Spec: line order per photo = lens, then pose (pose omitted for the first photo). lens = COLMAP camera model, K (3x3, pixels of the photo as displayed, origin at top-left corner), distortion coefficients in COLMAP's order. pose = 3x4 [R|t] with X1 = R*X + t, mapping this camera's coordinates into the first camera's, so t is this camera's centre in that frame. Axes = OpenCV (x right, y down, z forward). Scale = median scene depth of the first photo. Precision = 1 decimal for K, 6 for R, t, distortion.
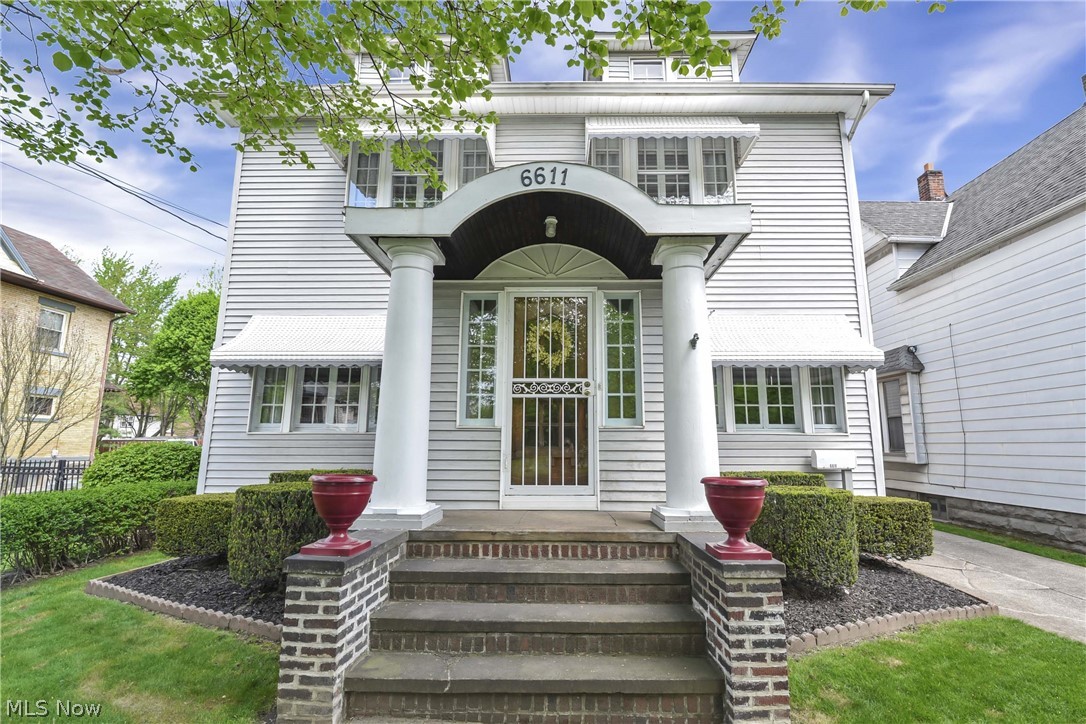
lens RADIAL K [[468.4, 0, 560.3], [0, 468.4, 354.9], [0, 0, 1]] dist [-0.024979, 0.000100]
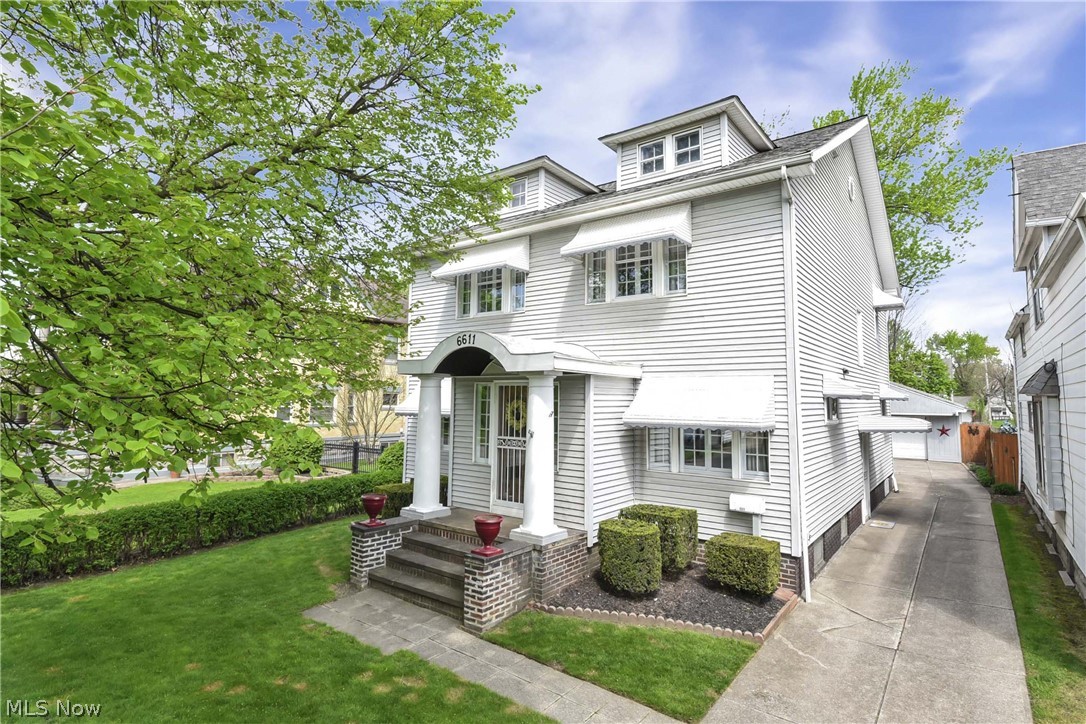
lens RADIAL K [[490.8, 0, 540.4], [0, 490.8, 356.2], [0, 0, 1]] dist [-0.003311, -0.011029]
pose [[0.830241, -0.052044, -0.554969, 1.031600], [0.090362, 0.995028, 0.041871, -0.299105], [0.550031, -0.084911, 0.830816, -0.366235]]
